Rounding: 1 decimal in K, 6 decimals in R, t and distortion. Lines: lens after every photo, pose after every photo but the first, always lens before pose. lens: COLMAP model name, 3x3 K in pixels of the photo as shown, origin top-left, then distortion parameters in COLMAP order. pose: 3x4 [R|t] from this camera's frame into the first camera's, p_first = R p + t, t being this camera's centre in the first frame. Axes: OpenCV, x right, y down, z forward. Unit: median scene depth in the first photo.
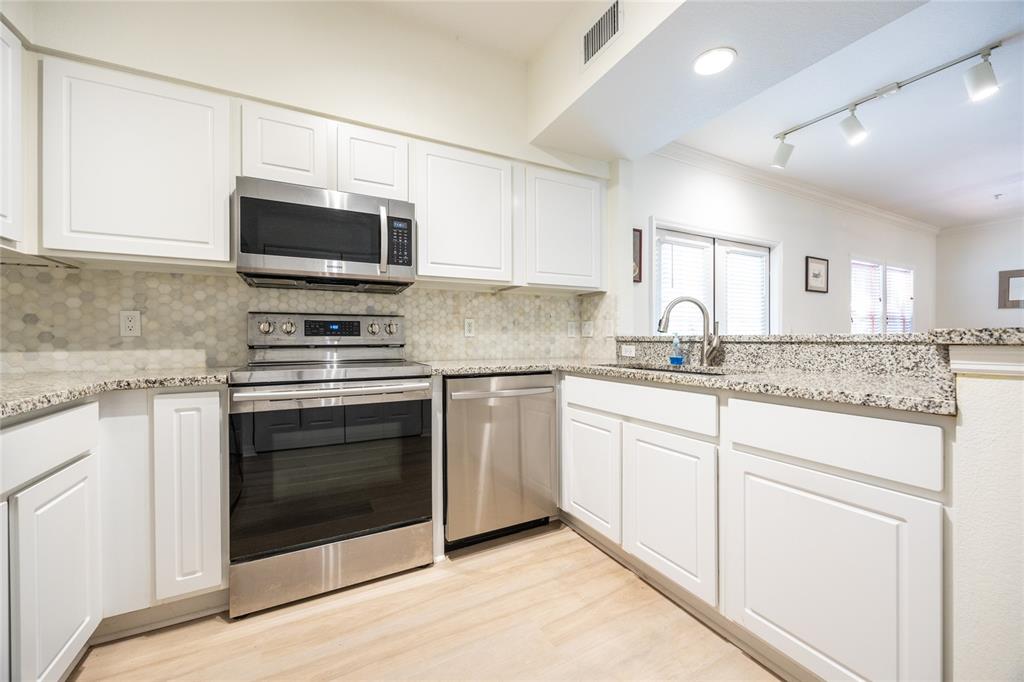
lens RADIAL K [[394.9, 0, 515.6], [0, 394.9, 338.0], [0, 0, 1]] dist [-0.007811, 0.000671]
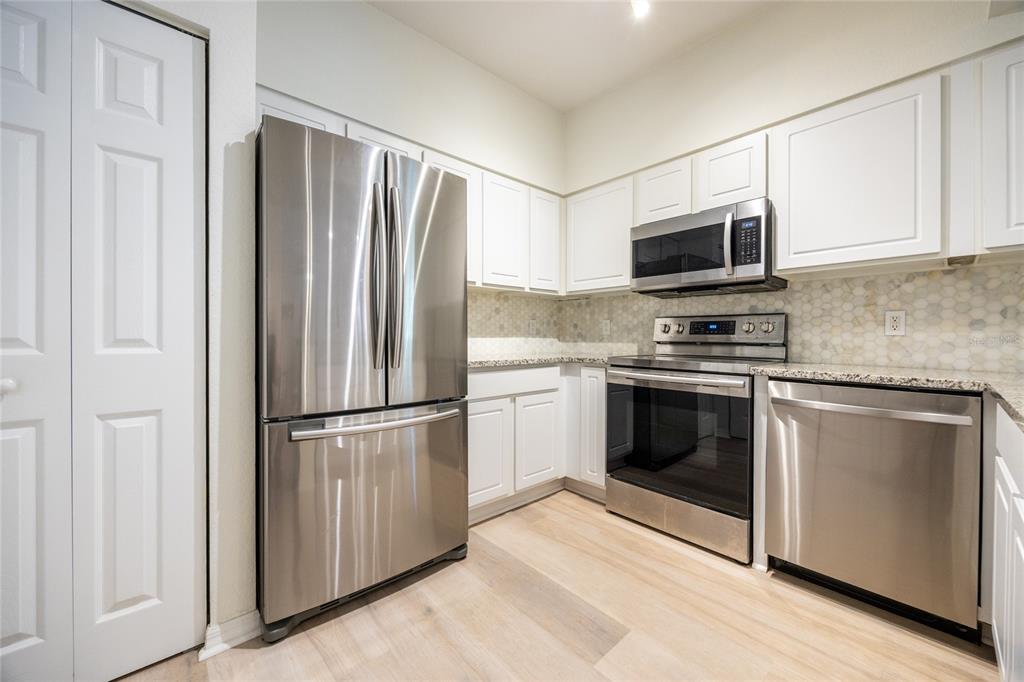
lens RADIAL K [[394.9, 0, 515.2], [0, 394.9, 338.4], [0, 0, 1]] dist [-0.007811, 0.000671]
pose [[0.231870, 0.009353, -0.972702, 0.551454], [-0.005428, 0.999951, 0.008321, -0.000327], [0.972732, 0.003351, 0.231909, 0.184377]]
